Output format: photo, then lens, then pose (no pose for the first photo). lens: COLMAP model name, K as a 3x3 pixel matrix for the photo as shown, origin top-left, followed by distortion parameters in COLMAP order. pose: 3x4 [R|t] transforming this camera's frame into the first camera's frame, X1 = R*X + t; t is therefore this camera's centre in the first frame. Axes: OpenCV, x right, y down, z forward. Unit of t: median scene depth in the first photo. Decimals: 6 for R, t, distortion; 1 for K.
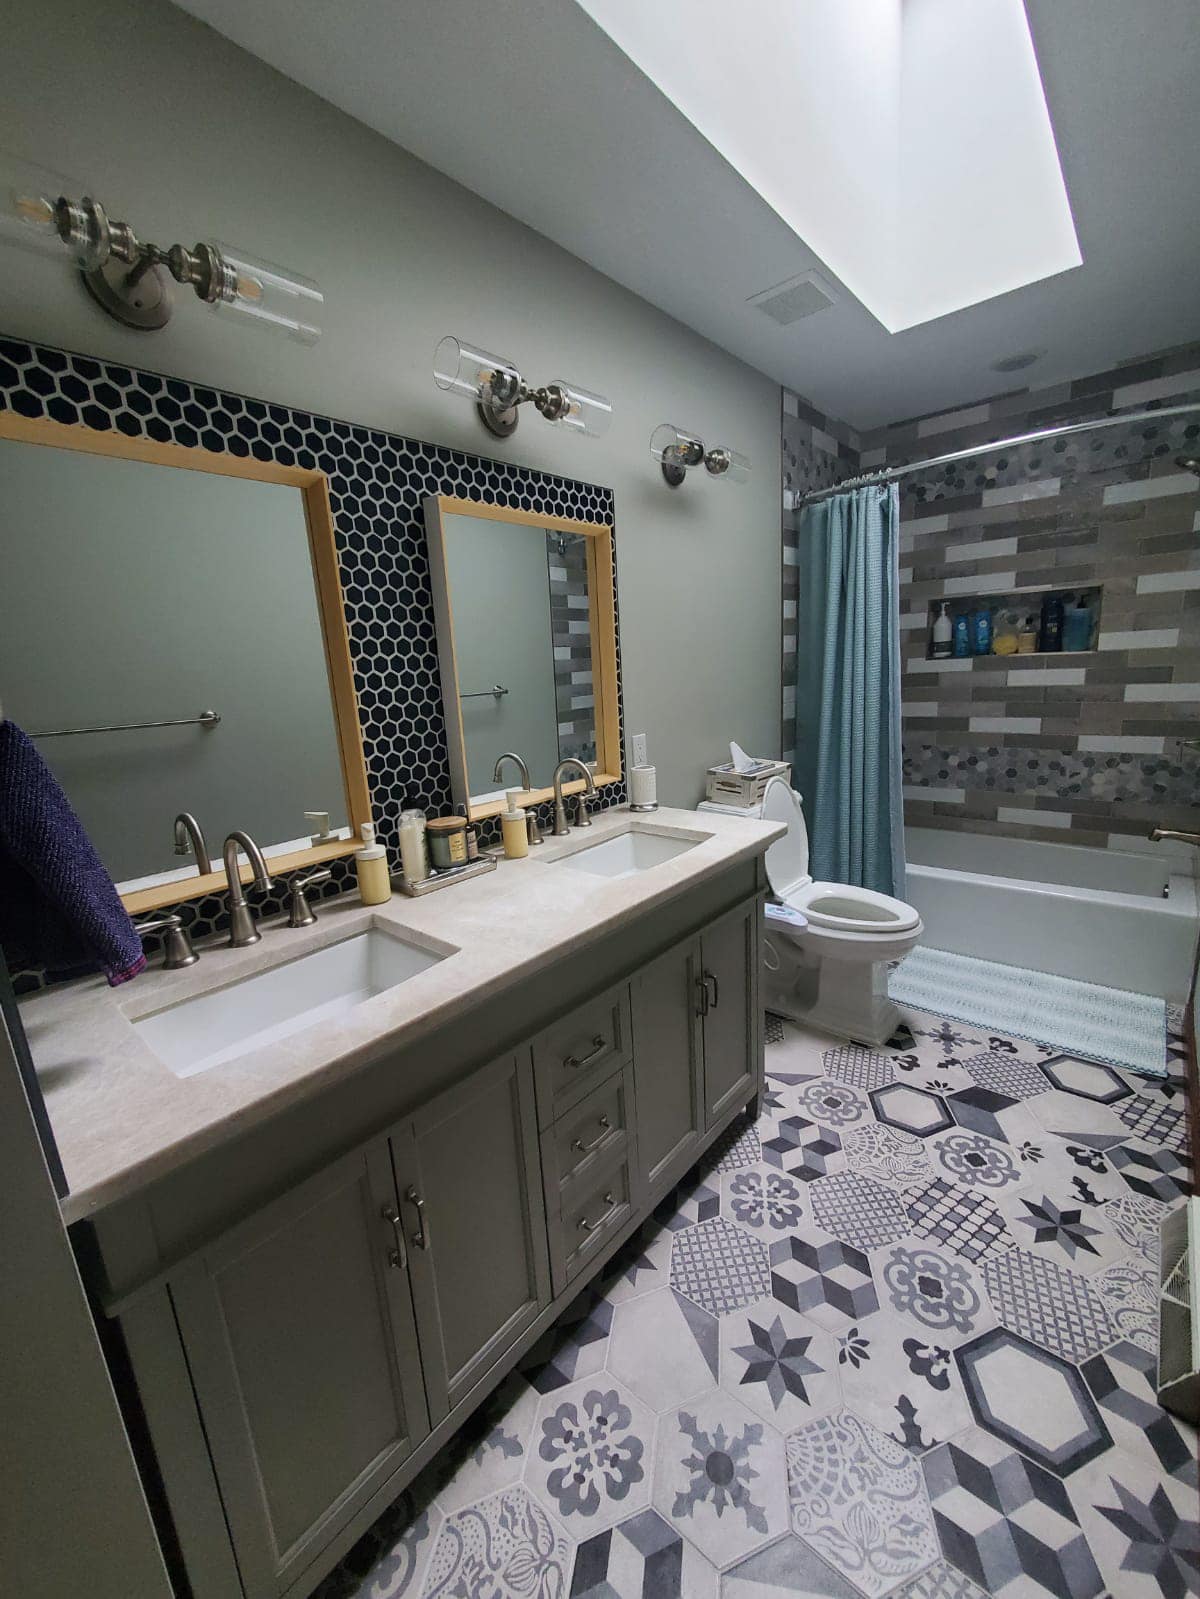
lens RADIAL K [[640.7, 0, 600.0], [0, 640.7, 799.5], [0, 0, 1]] dist [0.002645, -0.001084]
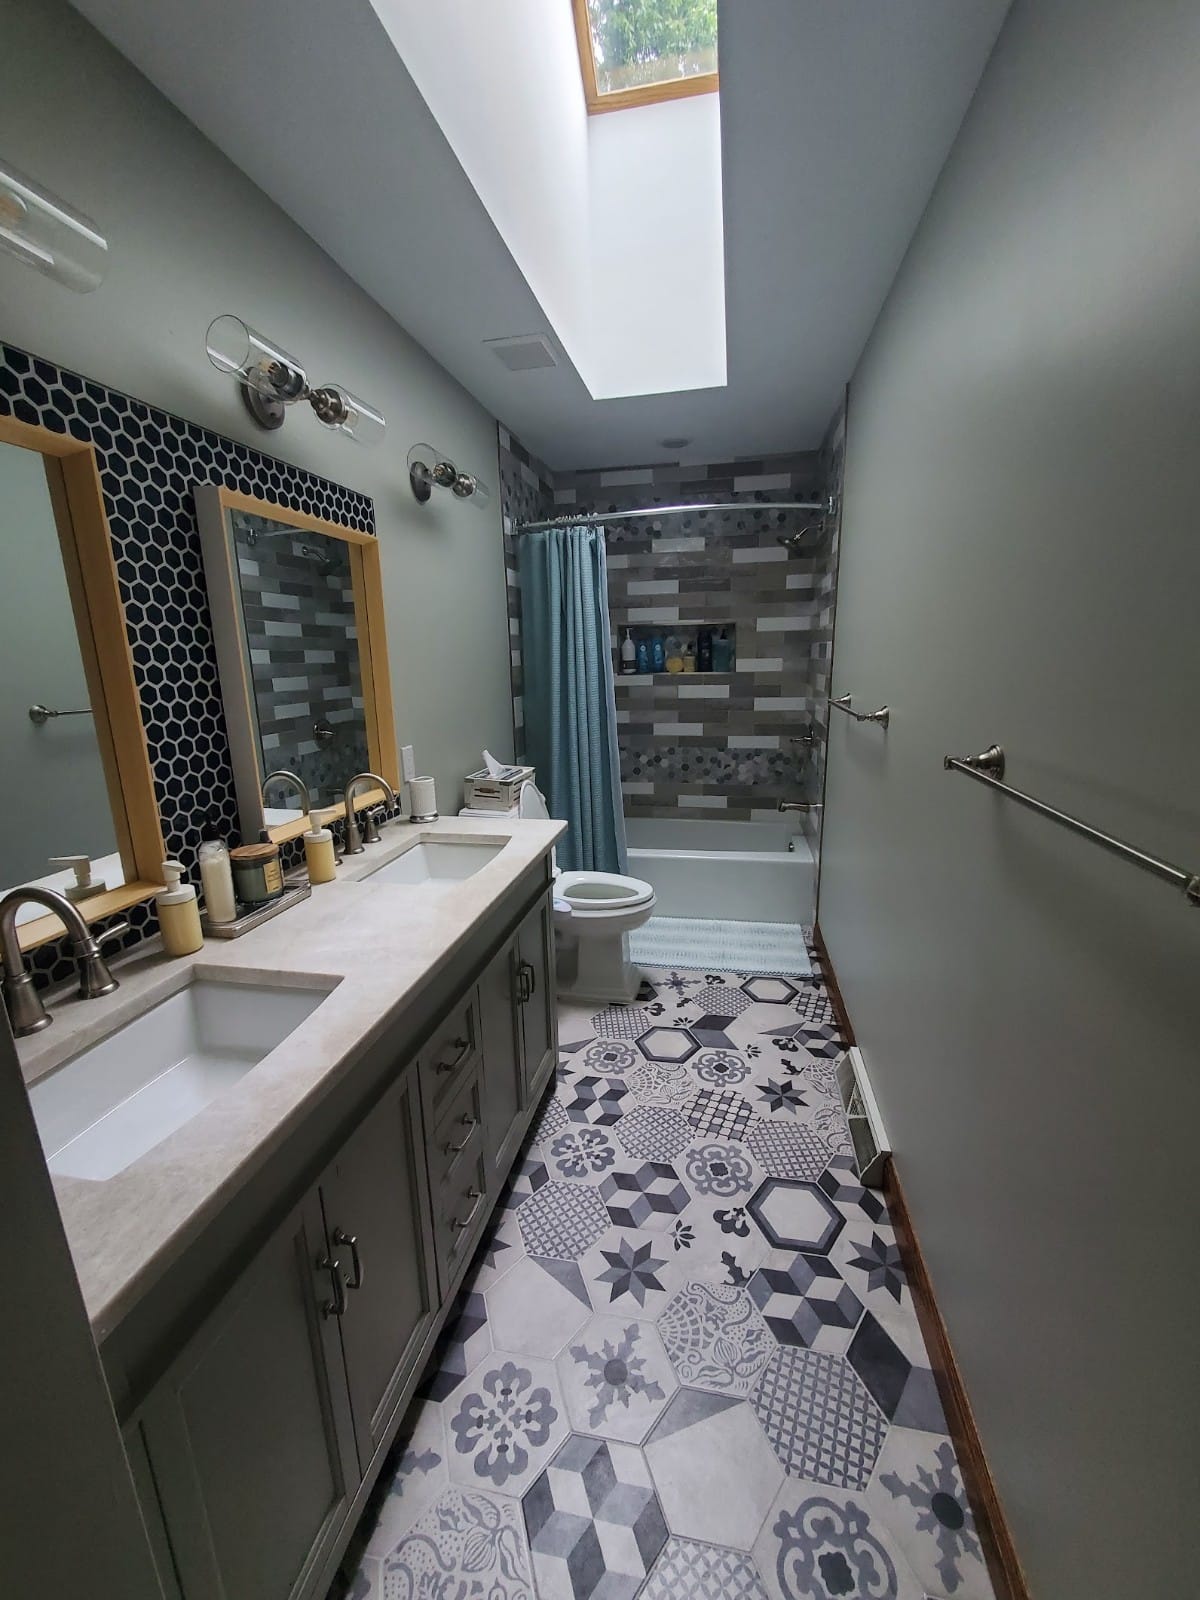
lens RADIAL K [[641.1, 0, 600.0], [0, 641.1, 800.0], [0, 0, 1]] dist [0.002645, -0.001084]
pose [[0.871408, -0.070370, 0.485485, -0.215293], [0.073759, 0.997202, 0.012150, -0.009566], [-0.484982, 0.025221, 0.874161, -0.022886]]
